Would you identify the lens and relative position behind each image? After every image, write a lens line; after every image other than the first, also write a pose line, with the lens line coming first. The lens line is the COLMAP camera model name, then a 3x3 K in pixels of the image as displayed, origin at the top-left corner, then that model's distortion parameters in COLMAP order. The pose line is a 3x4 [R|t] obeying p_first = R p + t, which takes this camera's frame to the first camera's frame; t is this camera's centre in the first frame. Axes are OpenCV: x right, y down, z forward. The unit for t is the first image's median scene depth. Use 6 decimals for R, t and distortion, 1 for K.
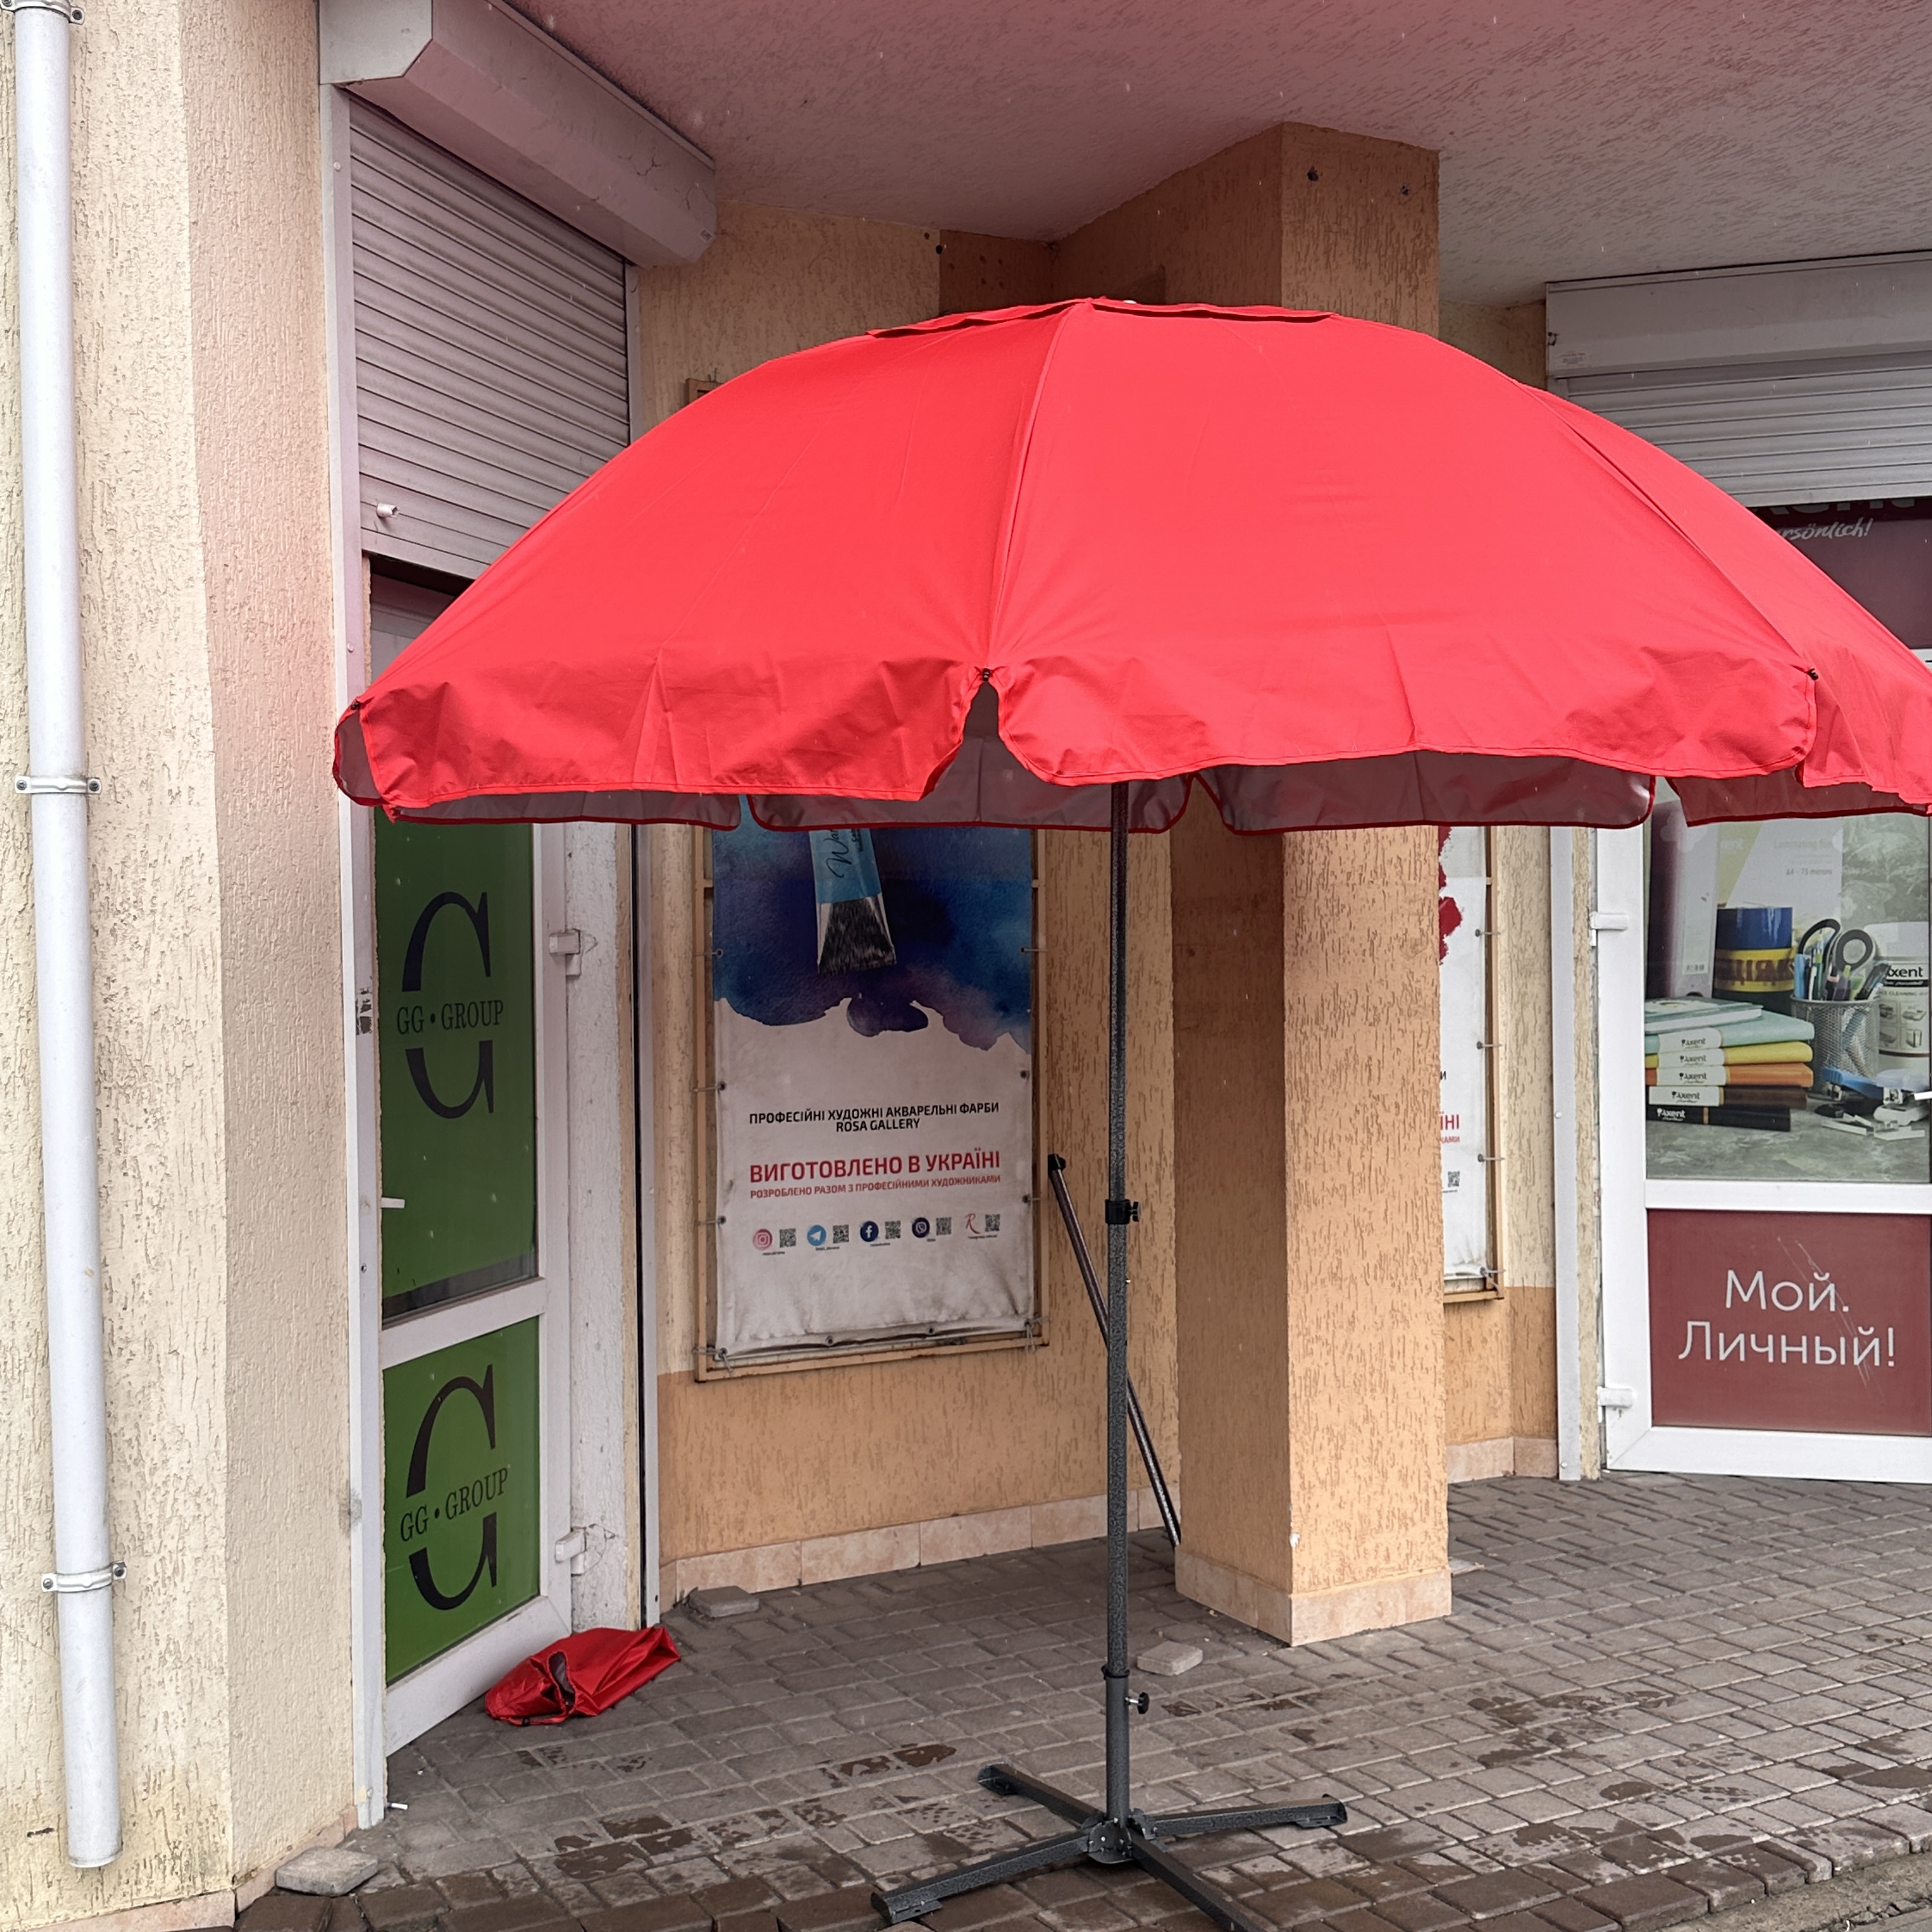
lens RADIAL K [[2394.2, 0, 952.0], [0, 2394.2, 974.5], [0, 0, 1]] dist [0.202023, -0.468316]
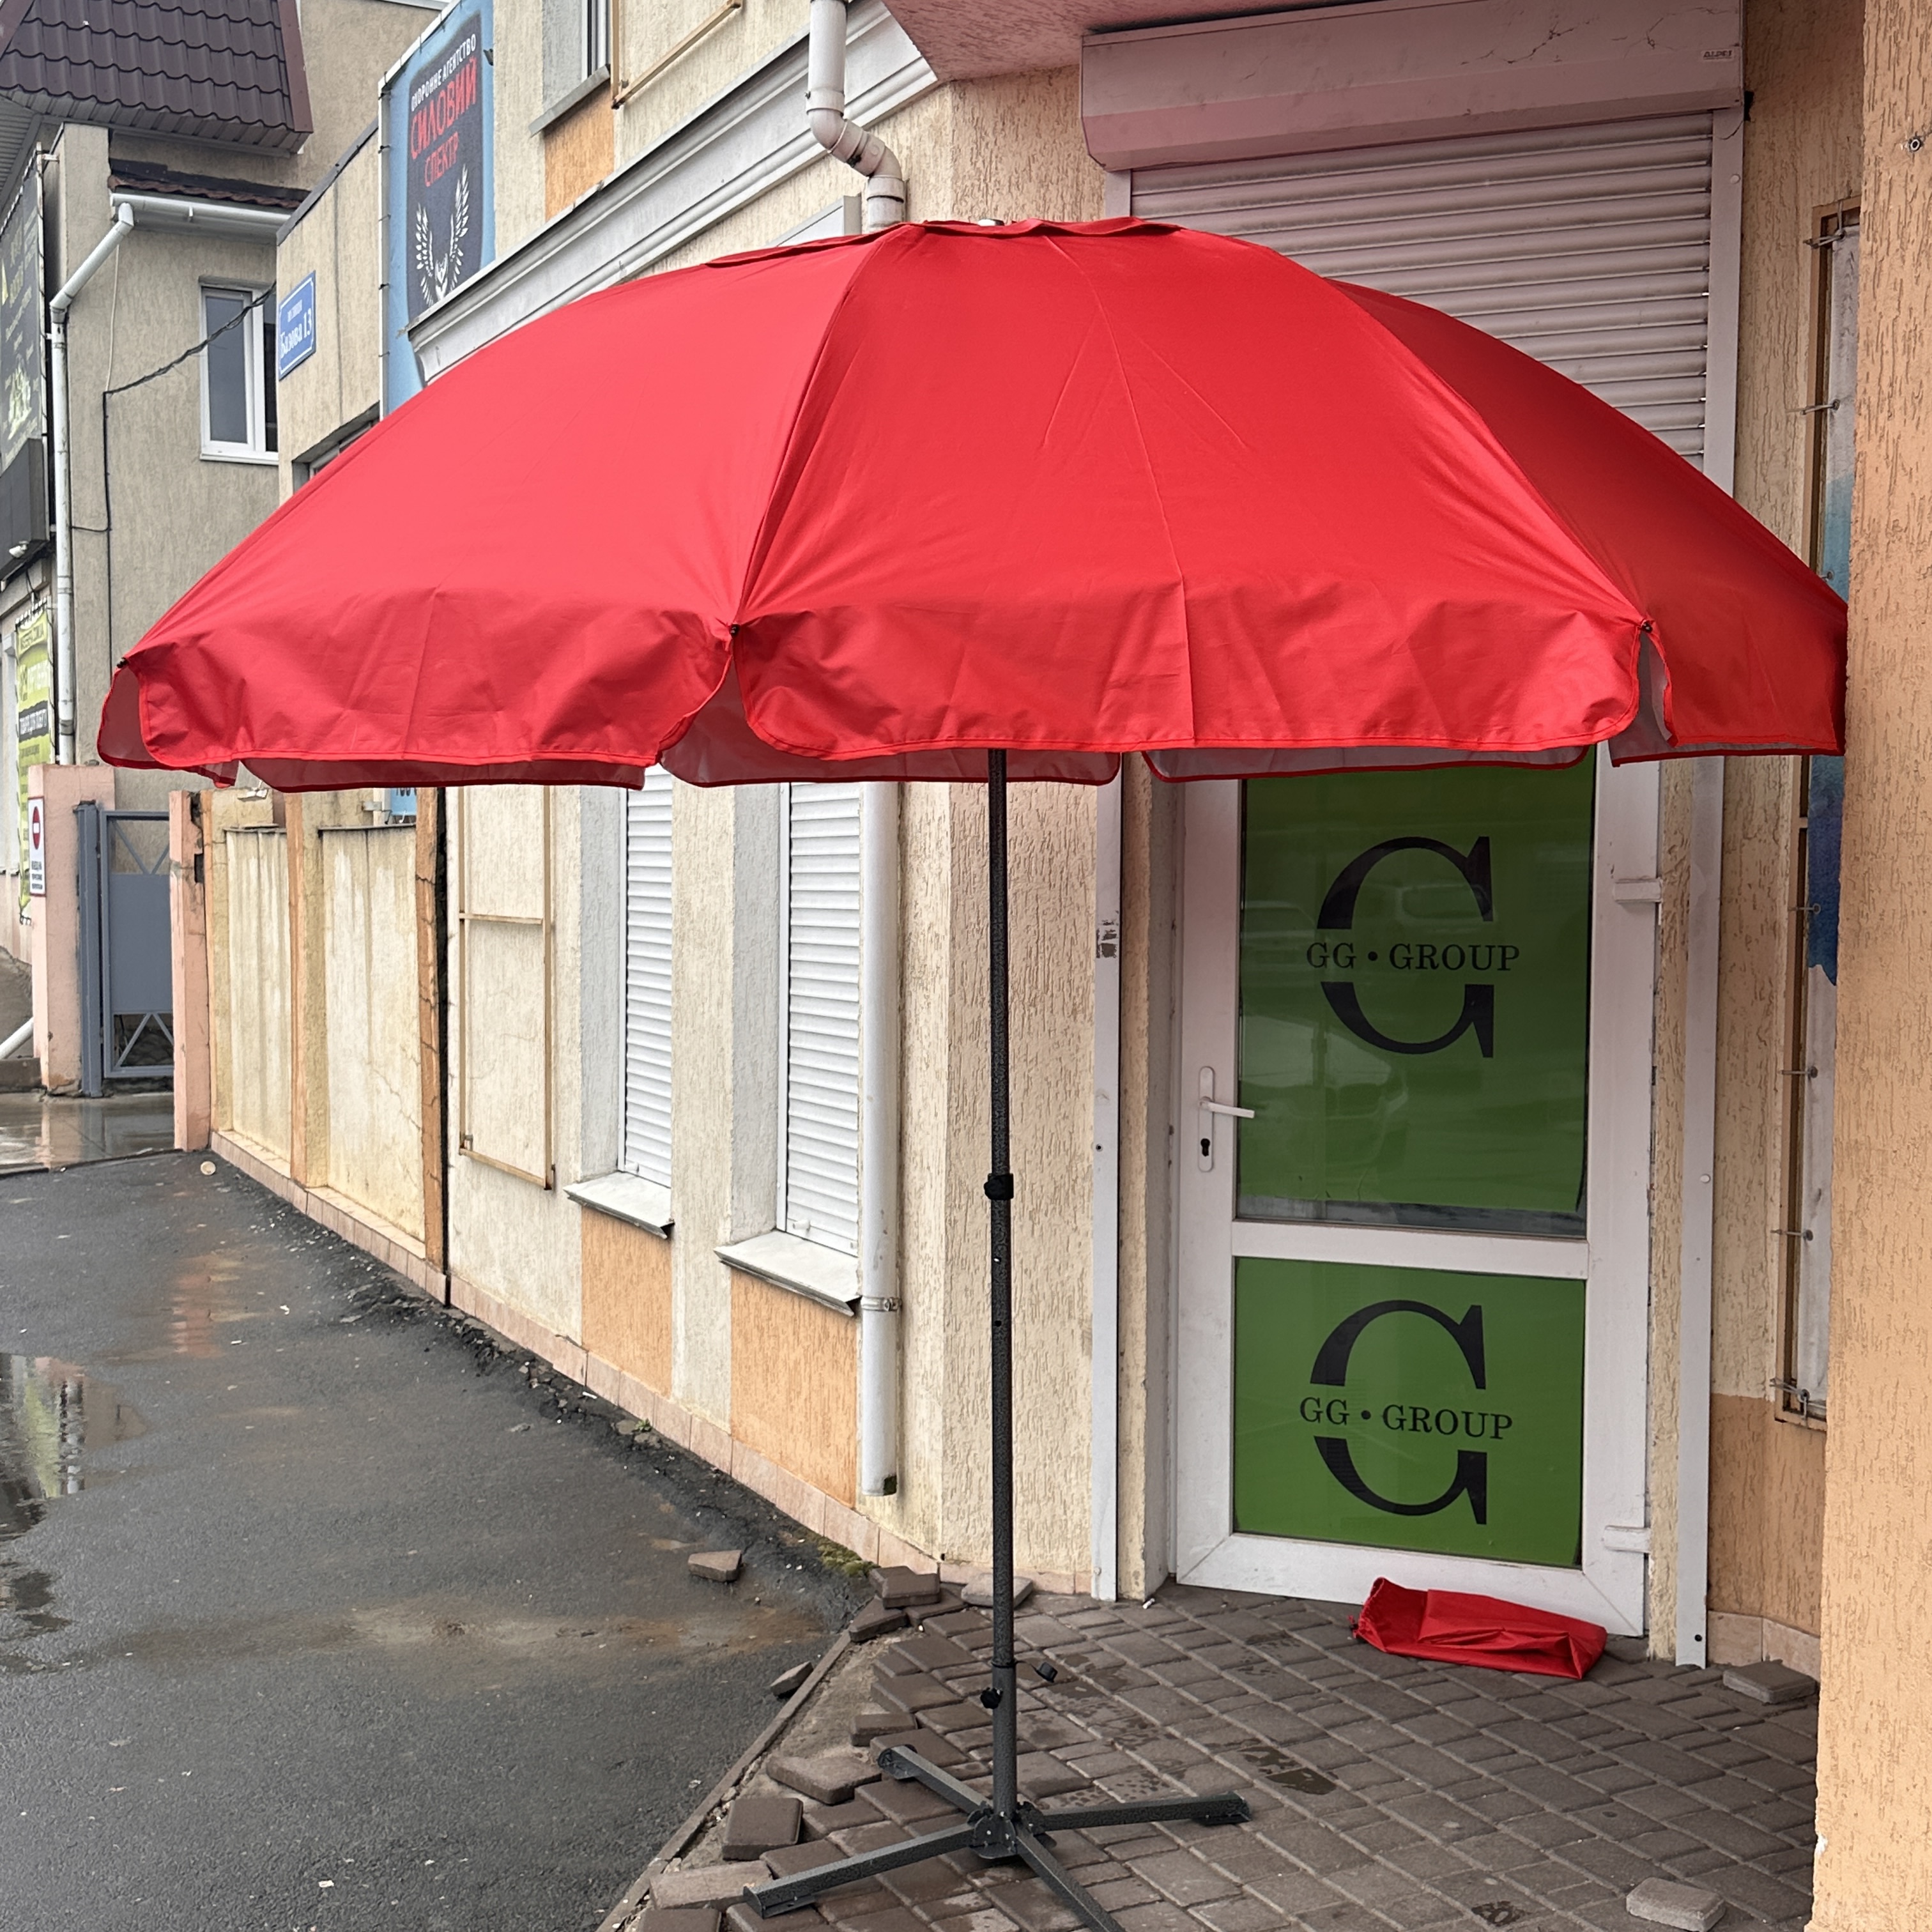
lens RADIAL K [[2394.2, 0, 952.0], [0, 2394.2, 974.5], [0, 0, 1]] dist [0.202023, -0.468316]
pose [[-0.035633, 0.065843, -0.997194, 0.793632], [-0.023787, 0.997489, 0.066712, -0.037587], [0.999082, 0.026097, -0.033977, 0.789801]]
